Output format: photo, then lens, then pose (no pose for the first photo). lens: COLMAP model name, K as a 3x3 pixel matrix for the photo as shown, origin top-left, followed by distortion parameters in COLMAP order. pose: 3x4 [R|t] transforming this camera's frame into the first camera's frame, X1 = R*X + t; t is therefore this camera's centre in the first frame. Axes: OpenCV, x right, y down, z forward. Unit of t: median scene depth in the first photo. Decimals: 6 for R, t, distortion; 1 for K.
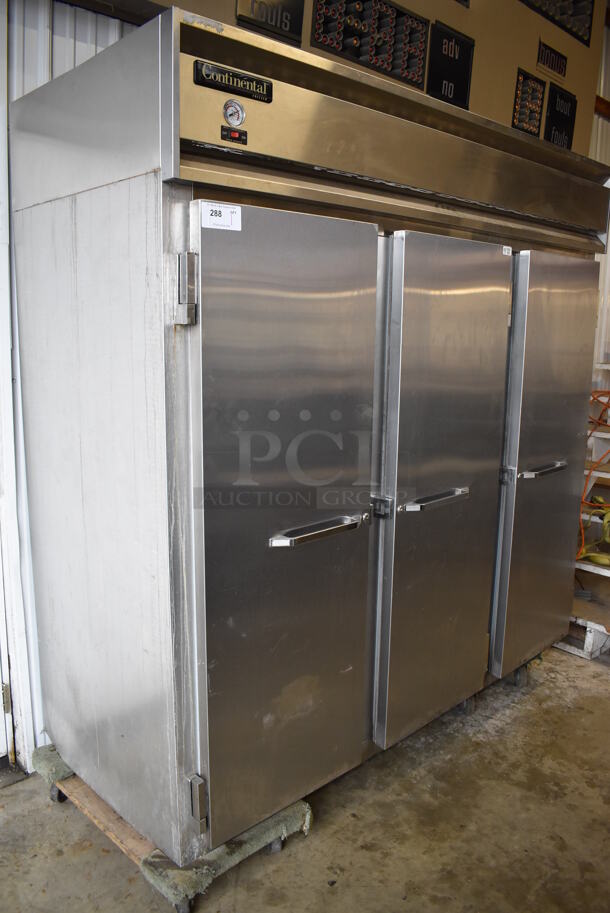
lens RADIAL K [[694.0, 0, 301.0], [0, 694.0, 455.5], [0, 0, 1]] dist [-0.074339, -0.003563]
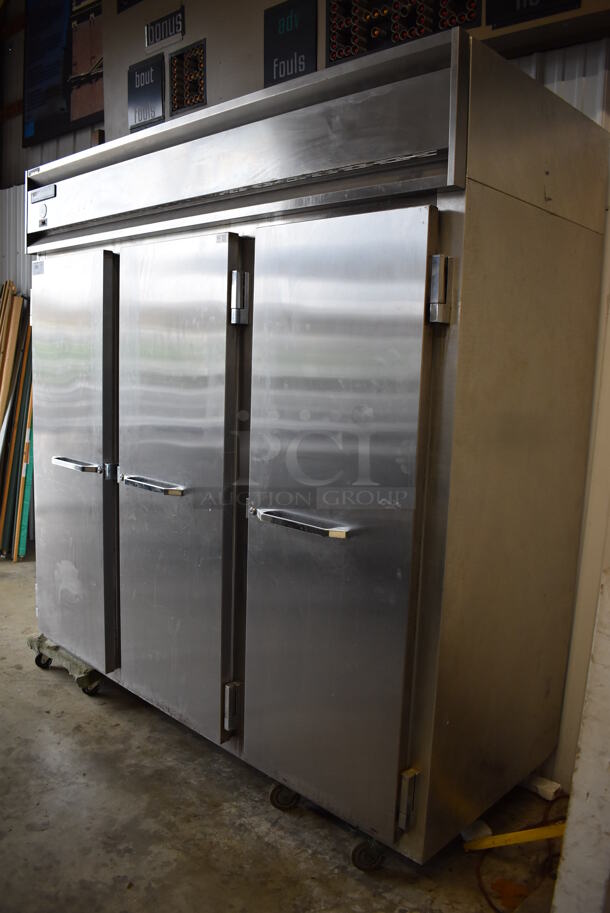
lens RADIAL K [[694.0, 0, 301.0], [0, 694.0, 455.5], [0, 0, 1]] dist [-0.074339, -0.003563]
pose [[0.082408, 0.125084, -0.988718, 1.153671], [-0.225721, 0.968653, 0.103732, -0.126869], [0.970700, 0.214626, 0.108059, 0.999025]]
